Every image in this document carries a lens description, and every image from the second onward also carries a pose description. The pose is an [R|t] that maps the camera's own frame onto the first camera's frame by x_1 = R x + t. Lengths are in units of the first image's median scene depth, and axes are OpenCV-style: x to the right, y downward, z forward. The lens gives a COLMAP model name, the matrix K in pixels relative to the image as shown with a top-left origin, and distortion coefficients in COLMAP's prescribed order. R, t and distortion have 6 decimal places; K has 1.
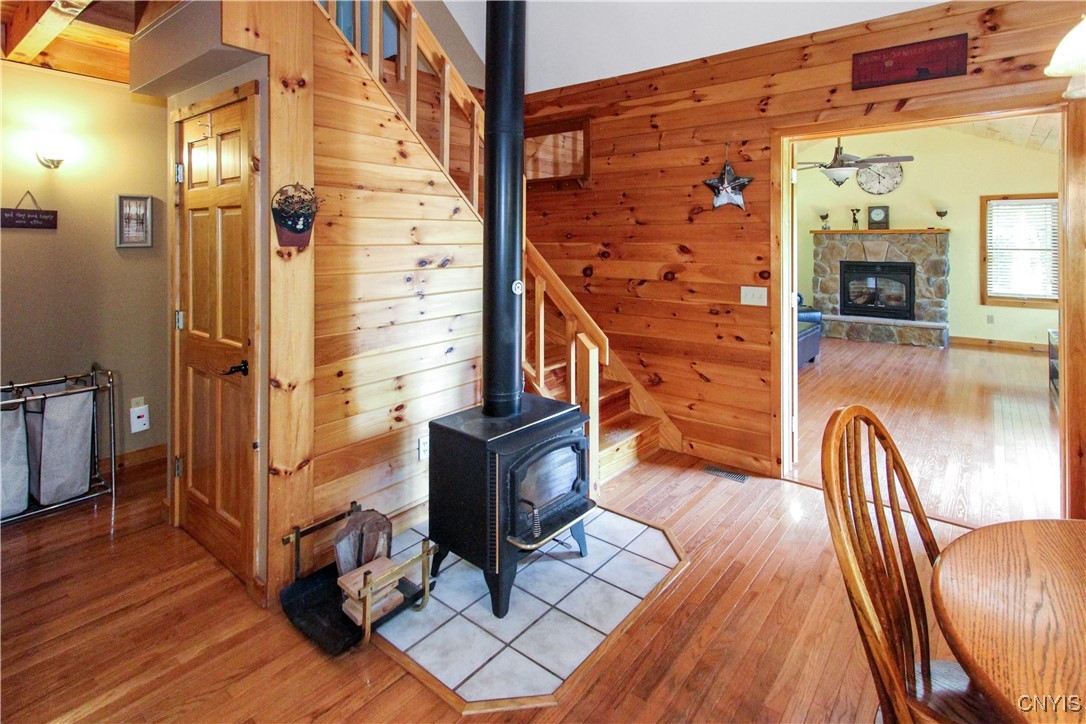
lens RADIAL K [[546.2, 0, 541.8], [0, 546.2, 243.9], [0, 0, 1]] dist [0.026052, 0.000017]
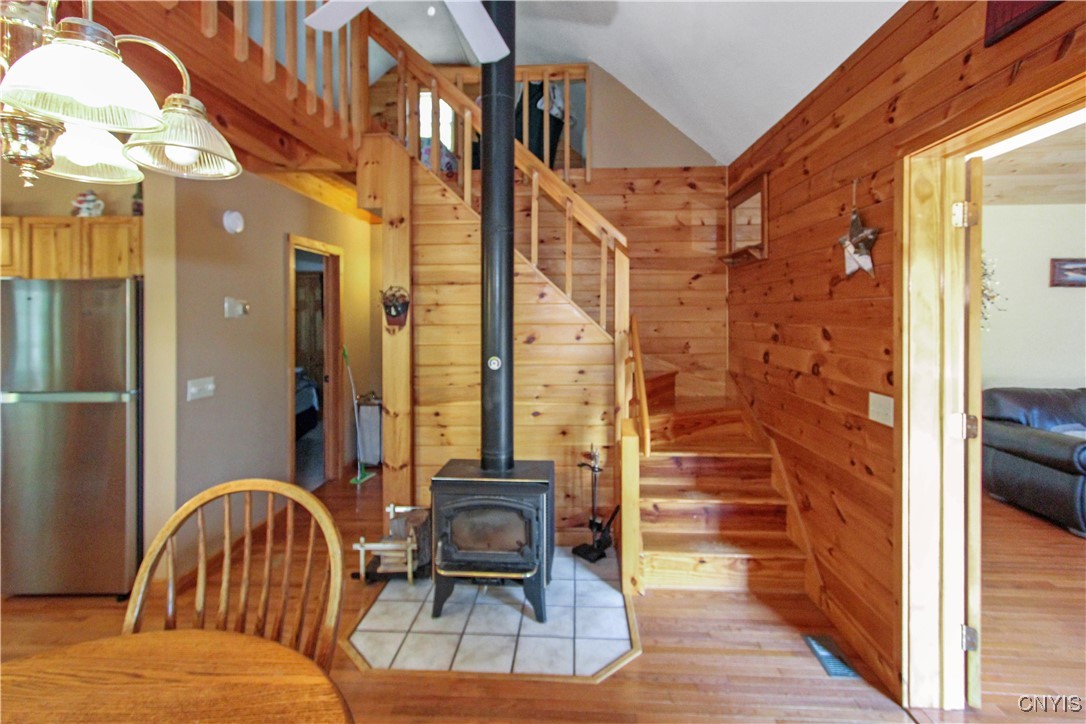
lens RADIAL K [[513.6, 0, 544.5], [0, 513.6, 317.7], [0, 0, 1]] dist [-0.000785, -0.000173]
pose [[0.583070, 0.002433, -0.812419, 0.727148], [-0.000770, 0.999997, 0.002443, -0.016228], [0.812422, -0.000798, 0.583069, 0.360404]]
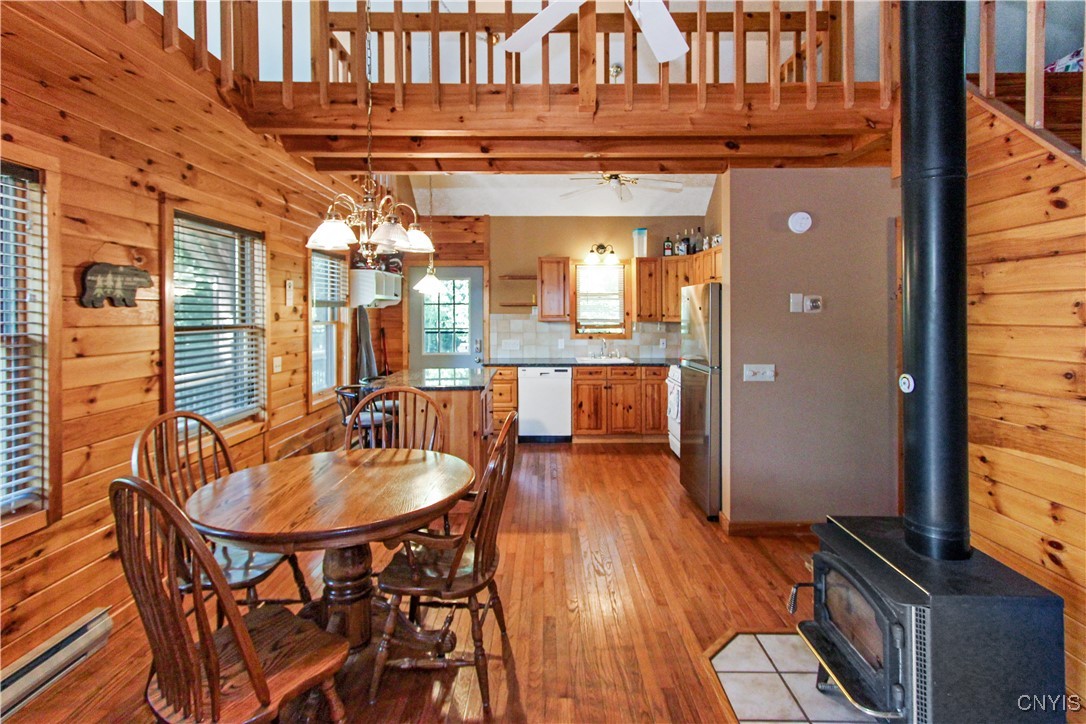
lens RADIAL K [[513.6, 0, 544.5], [0, 513.6, 317.7], [0, 0, 1]] dist [-0.000785, -0.000173]
pose [[-0.766349, 0.008151, -0.642372, 0.644699], [-0.002415, 0.999876, 0.015568, -0.017764], [0.642420, 0.013482, -0.766235, 0.974832]]
